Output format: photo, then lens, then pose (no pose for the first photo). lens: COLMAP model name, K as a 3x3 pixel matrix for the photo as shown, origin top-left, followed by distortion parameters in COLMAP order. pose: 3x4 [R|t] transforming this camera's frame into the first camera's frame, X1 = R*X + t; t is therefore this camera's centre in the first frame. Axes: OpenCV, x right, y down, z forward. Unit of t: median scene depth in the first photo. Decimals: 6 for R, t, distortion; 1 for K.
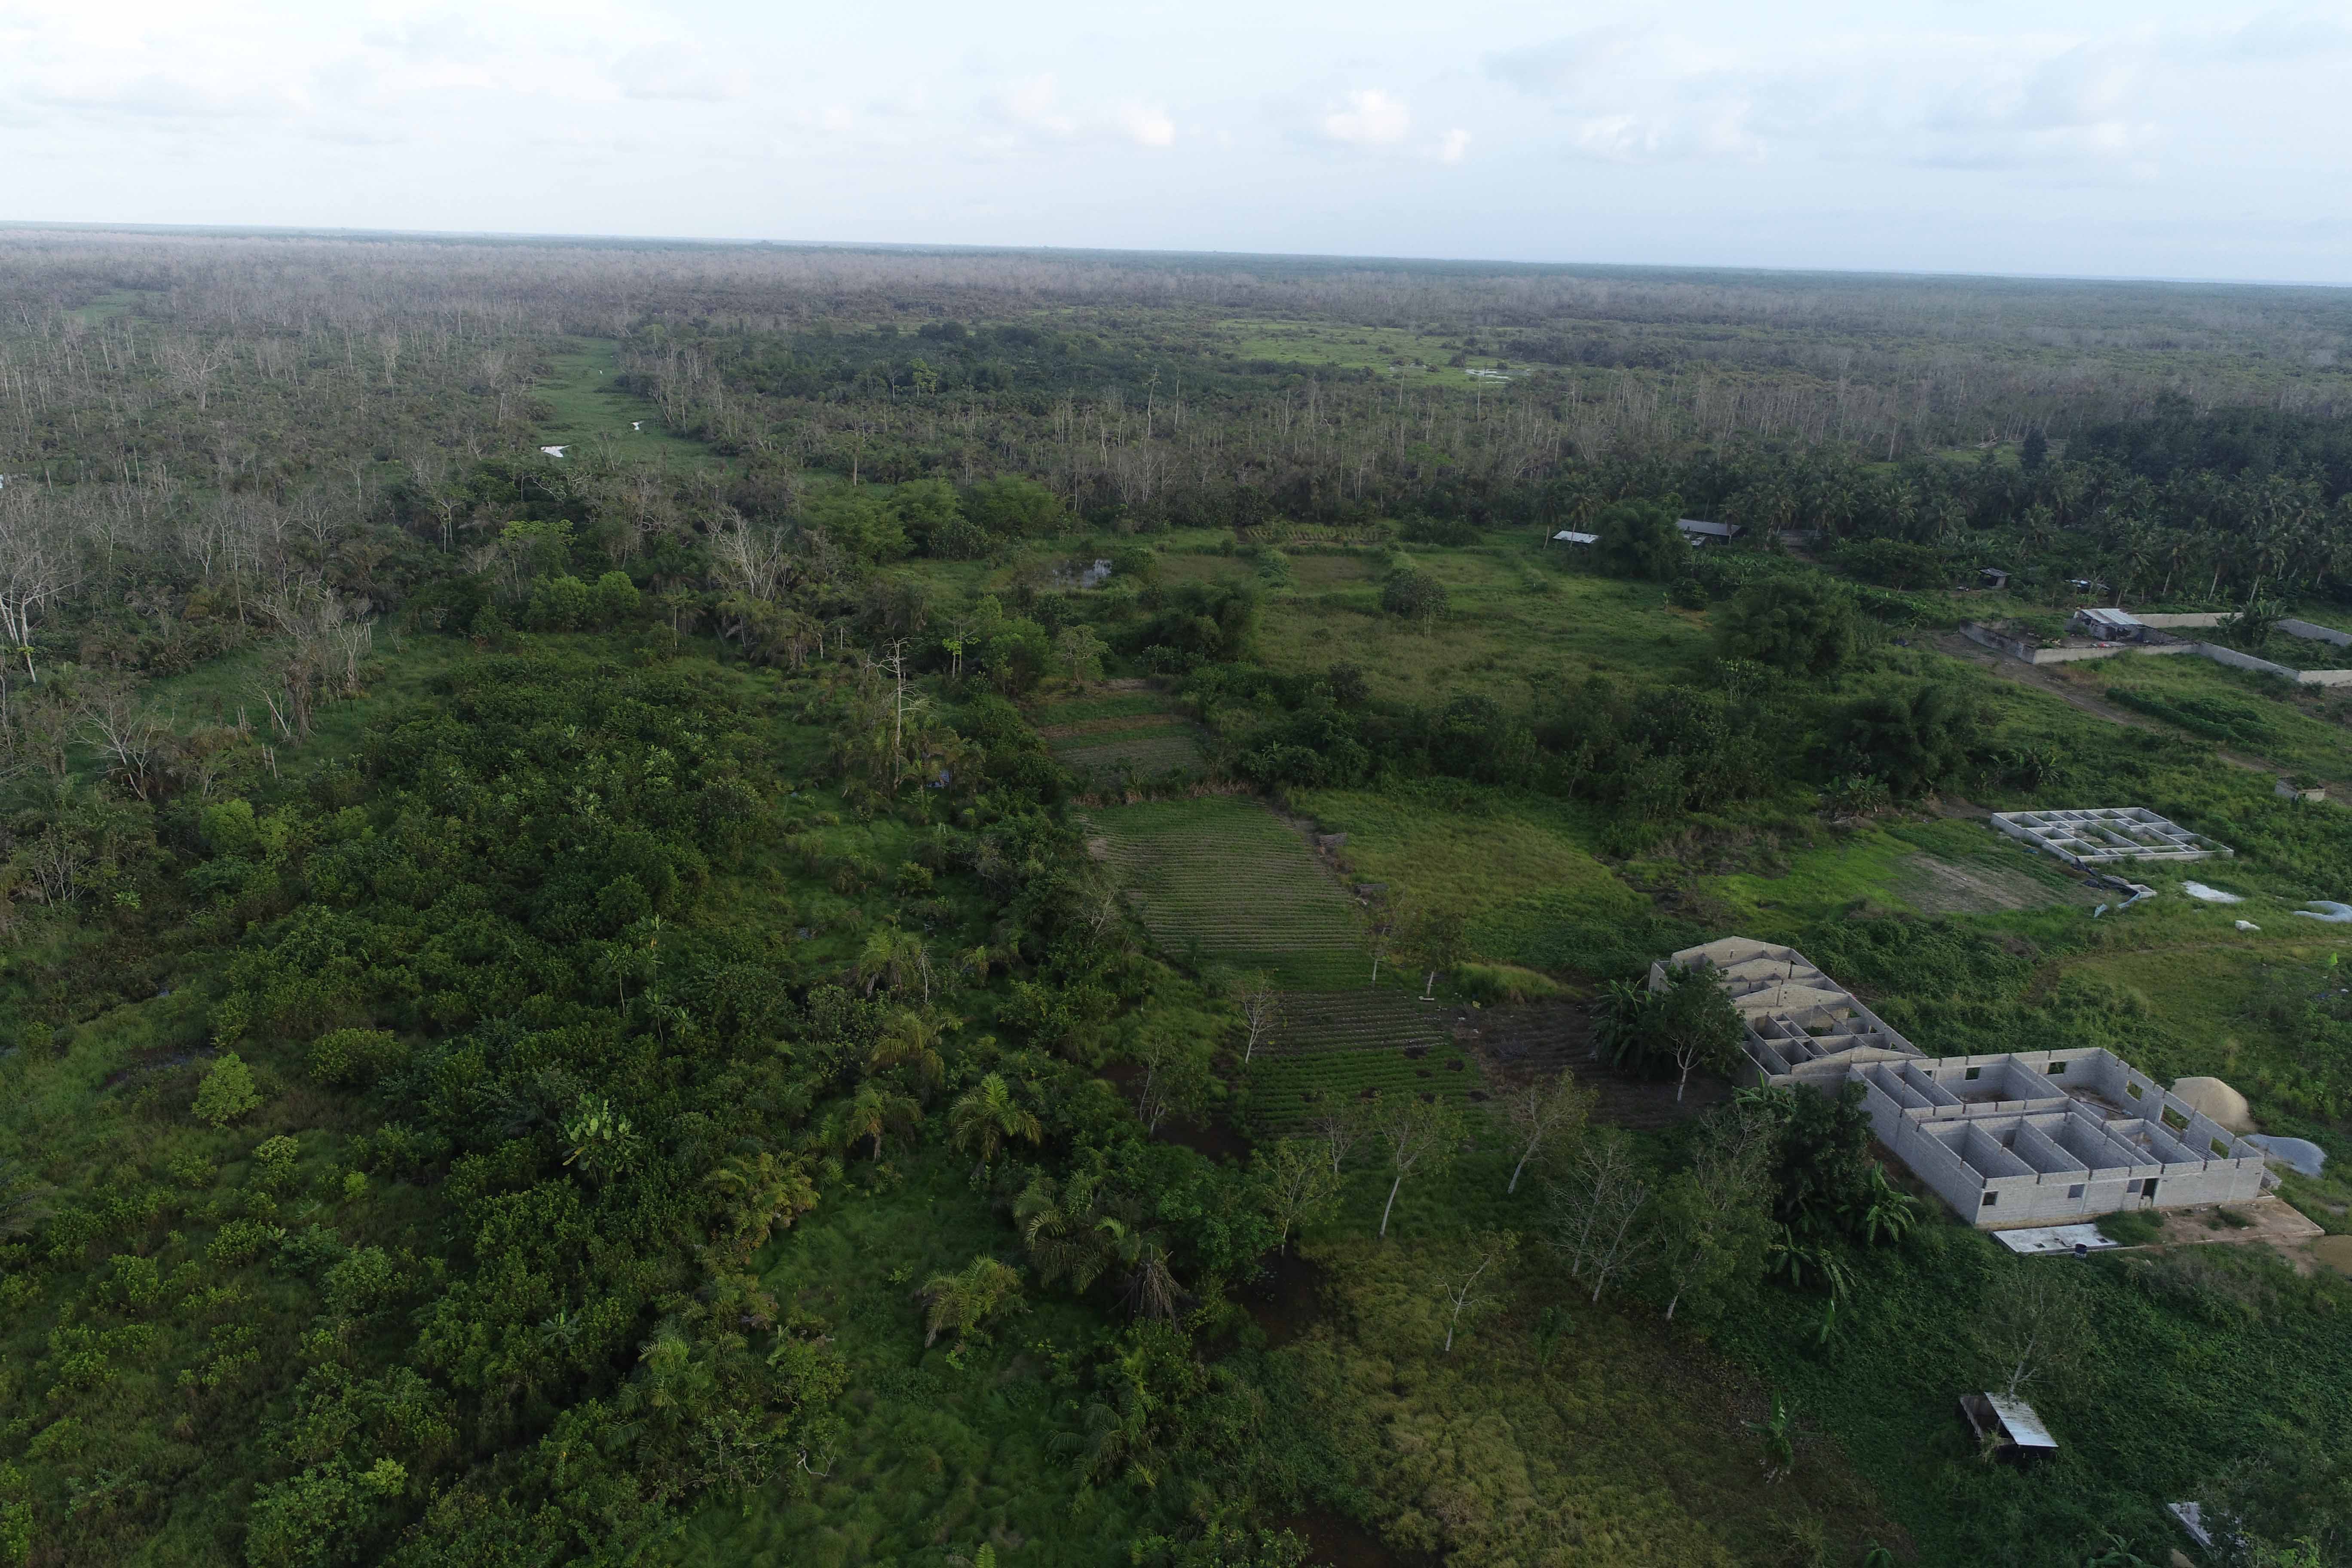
lens RADIAL K [[1576.7, 0, 1186.8], [0, 1576.7, 774.9], [0, 0, 1]] dist [0.000044, 0.001666]
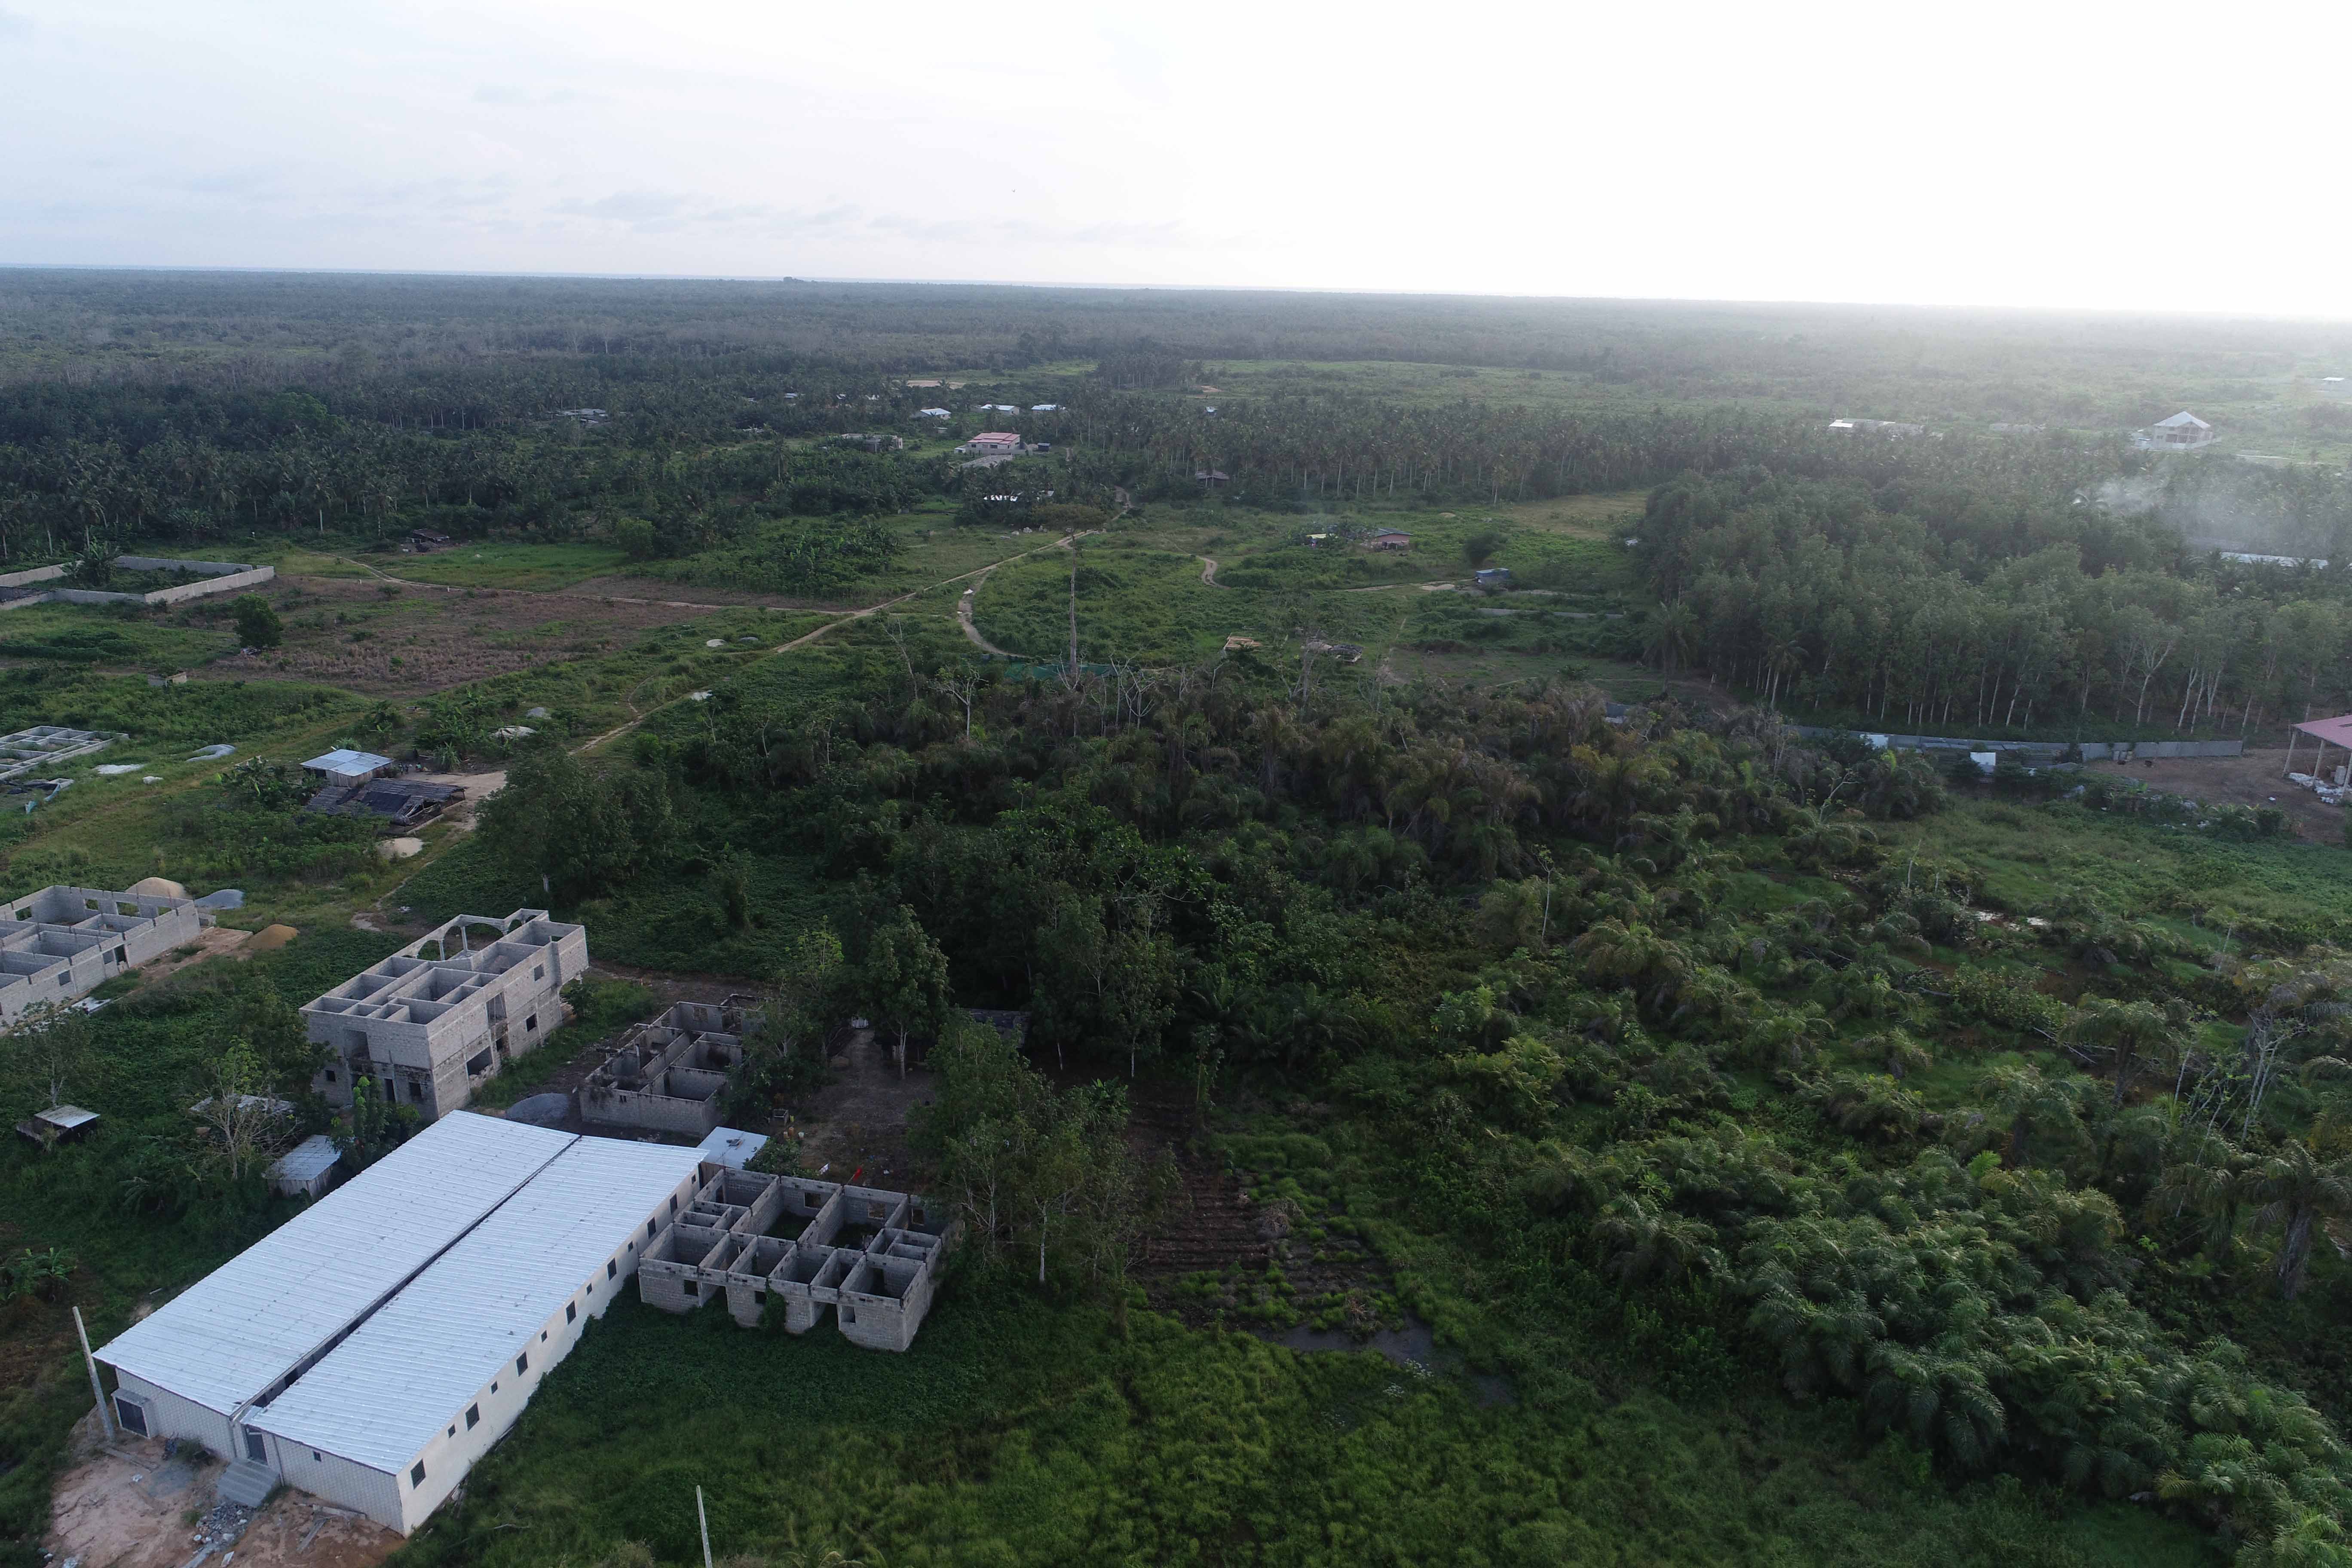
lens RADIAL K [[1576.7, 0, 1171.3], [0, 1576.7, 790.6], [0, 0, 1]] dist [0.000044, 0.001666]
pose [[0.381438, -0.303600, 0.873116, -0.084660], [0.287529, 0.936641, 0.200077, 0.067366], [-0.878540, 0.174729, 0.444564, -0.199213]]
